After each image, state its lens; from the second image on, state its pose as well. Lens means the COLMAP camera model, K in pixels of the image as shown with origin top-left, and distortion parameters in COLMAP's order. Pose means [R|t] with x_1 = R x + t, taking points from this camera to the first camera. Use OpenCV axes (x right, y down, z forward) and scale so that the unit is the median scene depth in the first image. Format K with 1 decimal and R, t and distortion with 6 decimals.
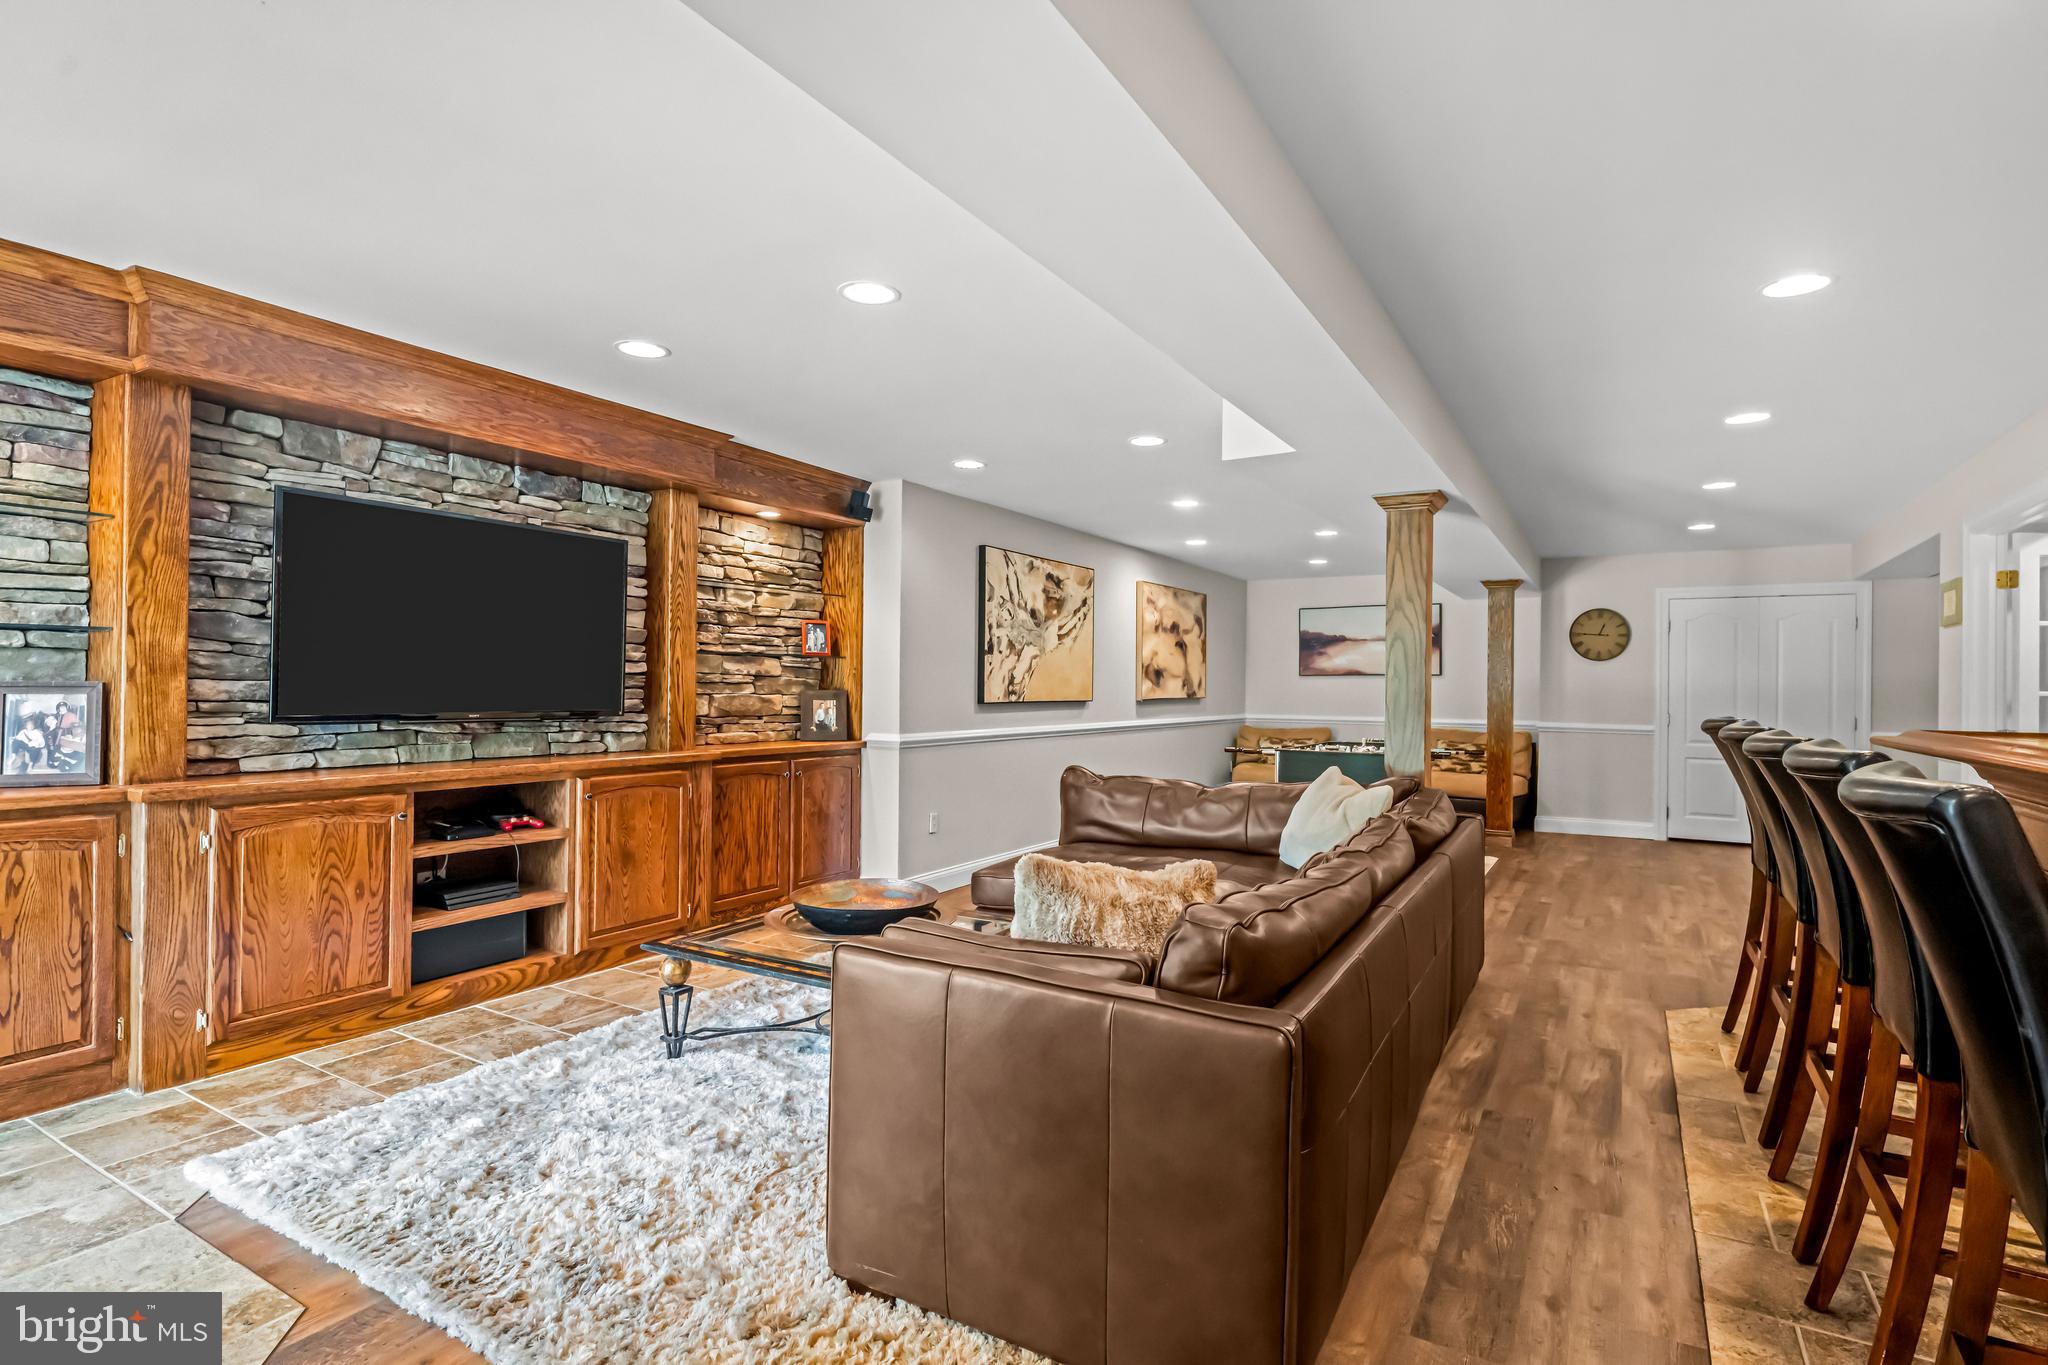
lens RADIAL K [[984.8, 0, 1022.3], [0, 984.8, 682.0], [0, 0, 1]] dist [0.001714, 0.000612]
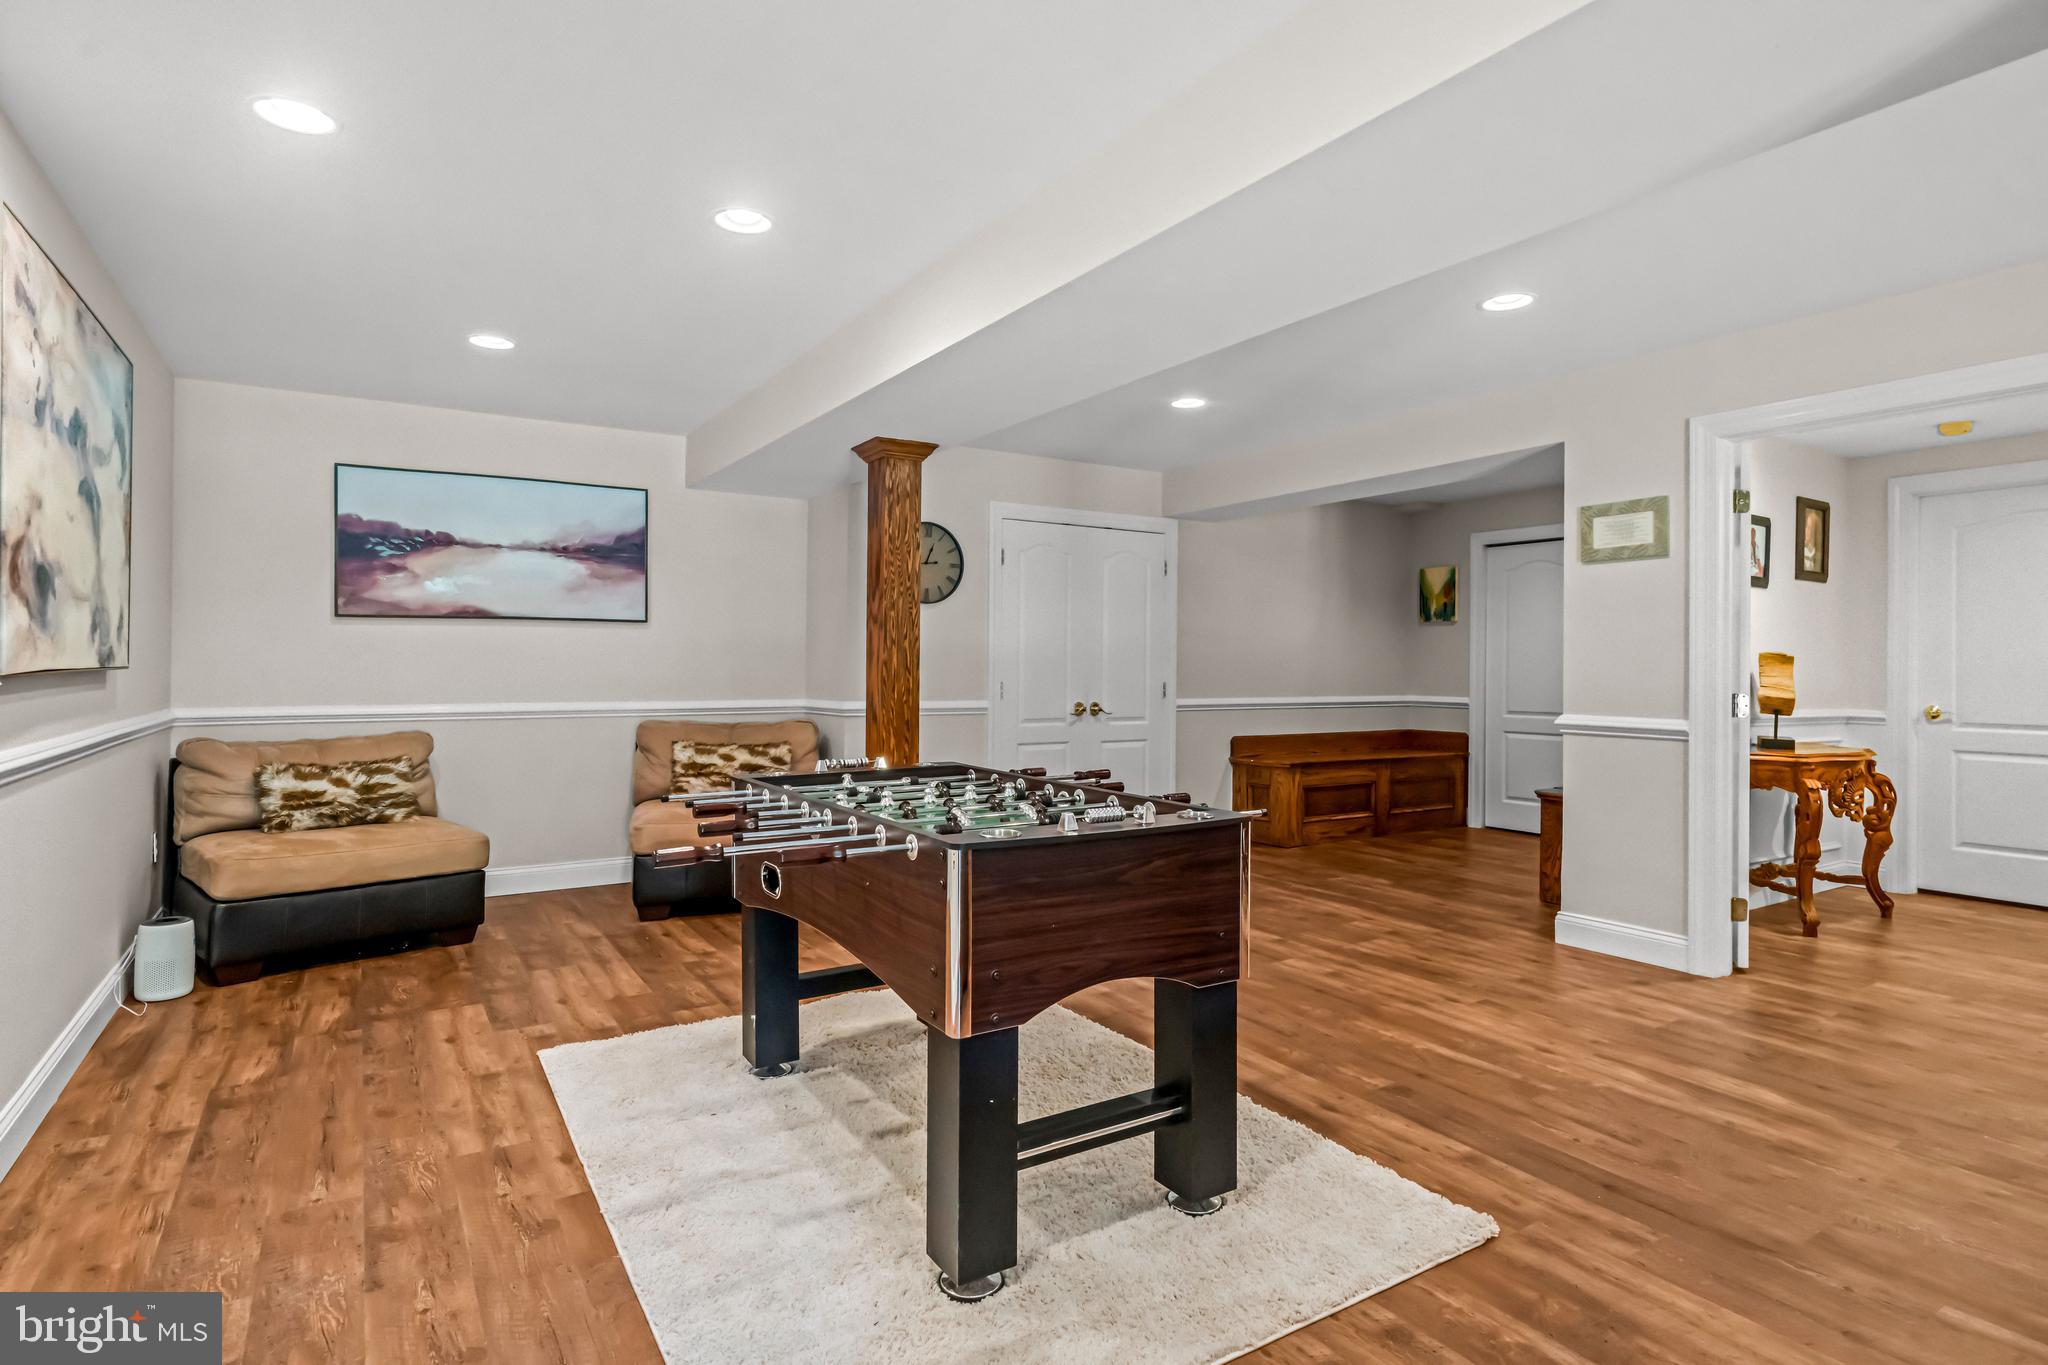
lens RADIAL K [[1063.3, 0, 1021.4], [0, 1063.3, 674.4], [0, 0, 1]] dist [0.021480, 0.000078]
pose [[0.458705, -0.015904, 0.888446, -0.008697], [-0.003717, 0.999797, 0.019817, 0.018734], [-0.888581, -0.012393, 0.458552, 1.063620]]
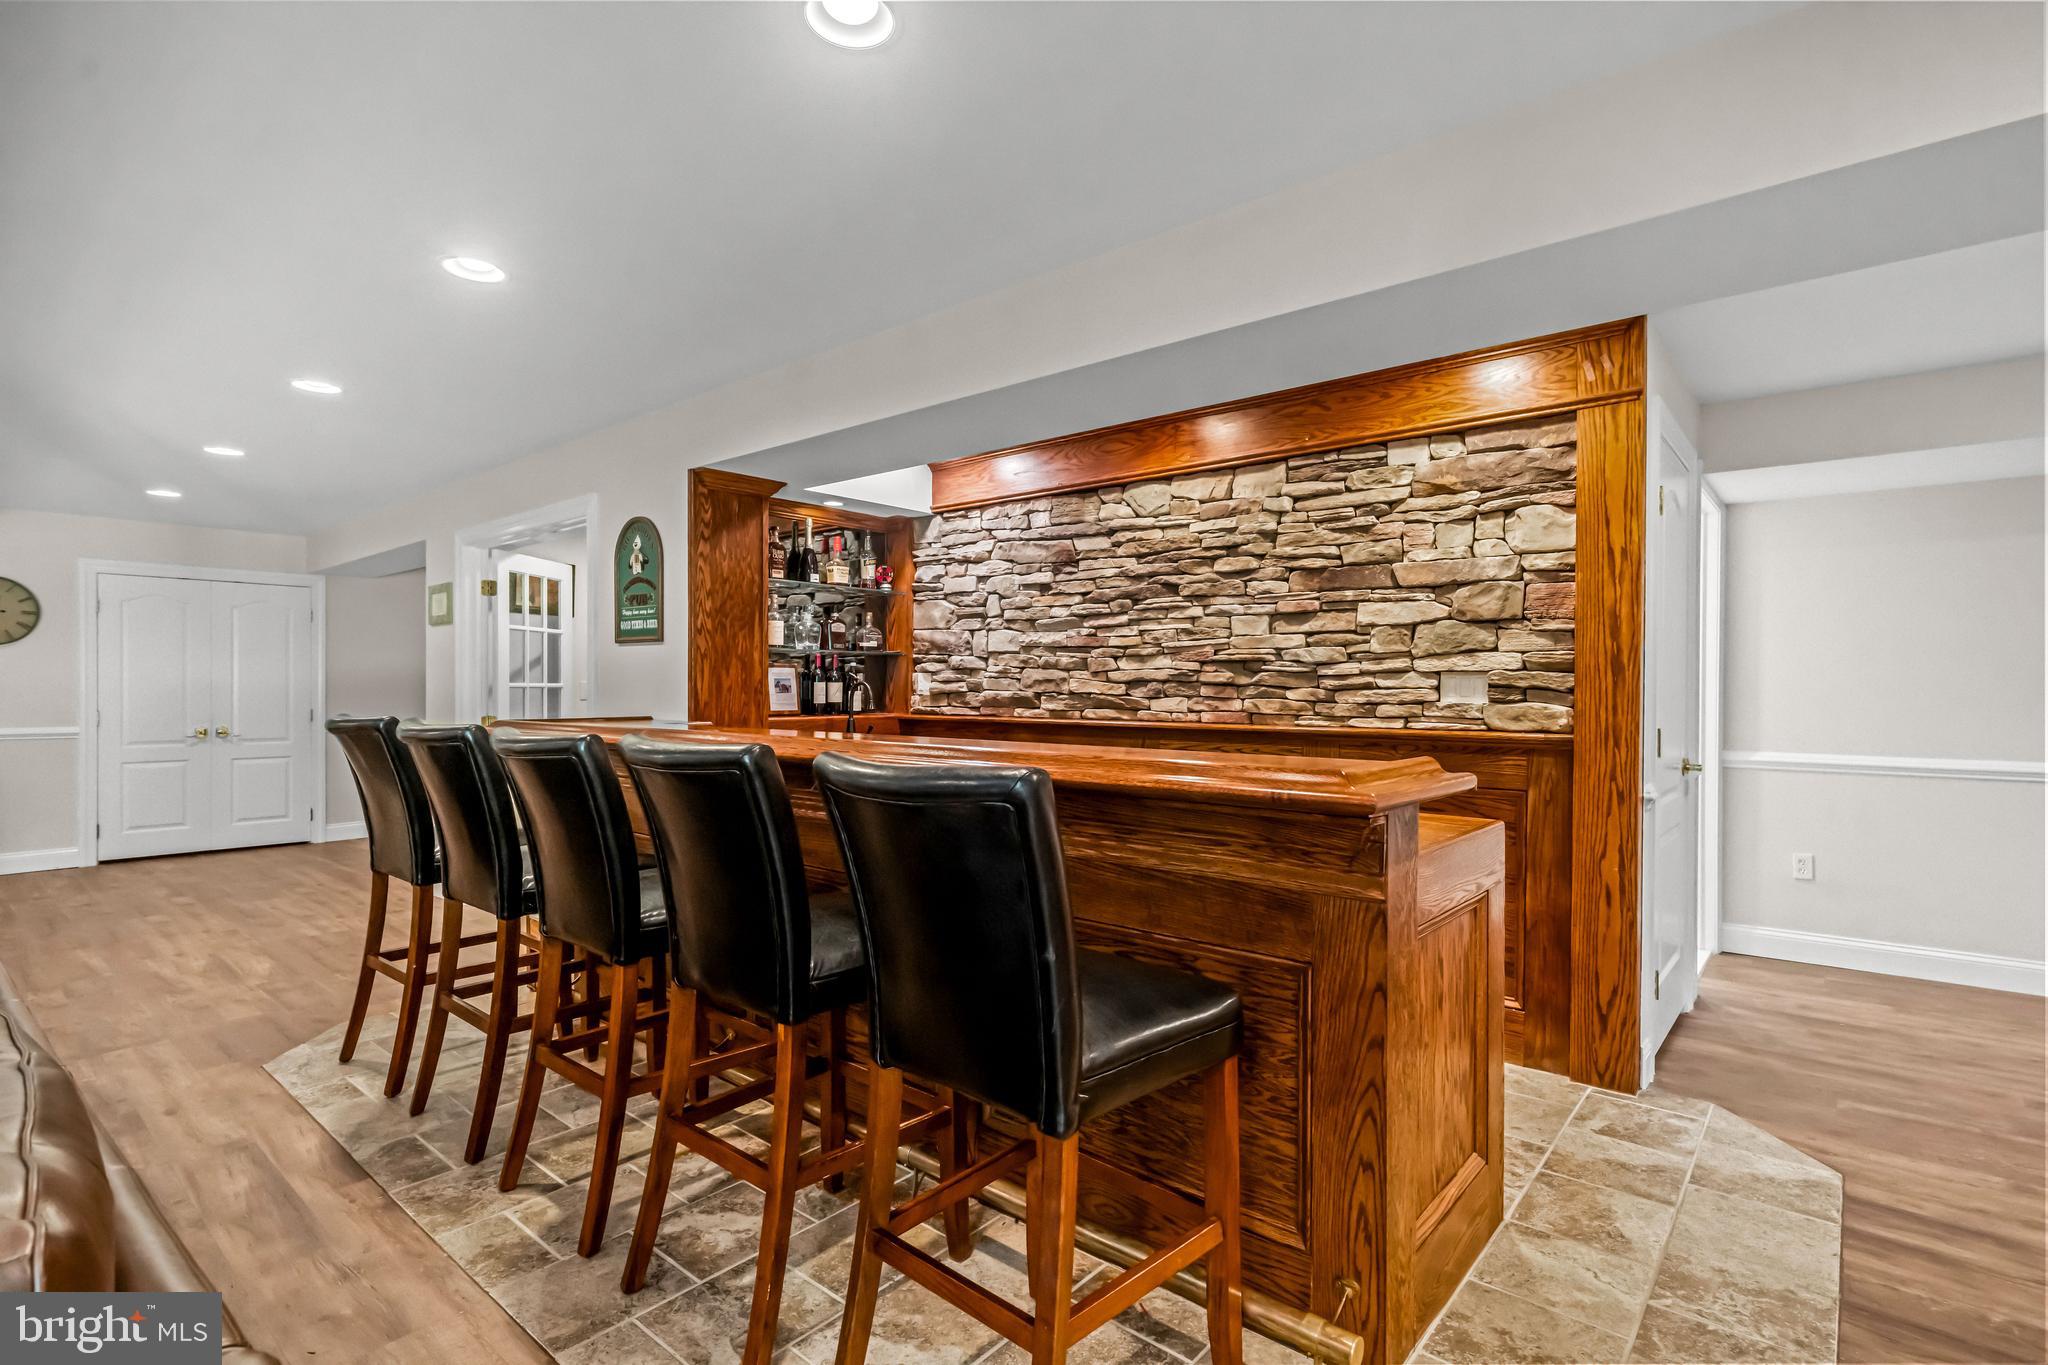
lens RADIAL K [[984.8, 0, 1023.3], [0, 984.8, 686.2], [0, 0, 1]] dist [0.001714, 0.000612]
pose [[0.168041, -0.009247, 0.985737, -0.046396], [-0.003900, 0.999942, 0.010045, -0.000562], [-0.985772, -0.005532, 0.167995, 0.159672]]
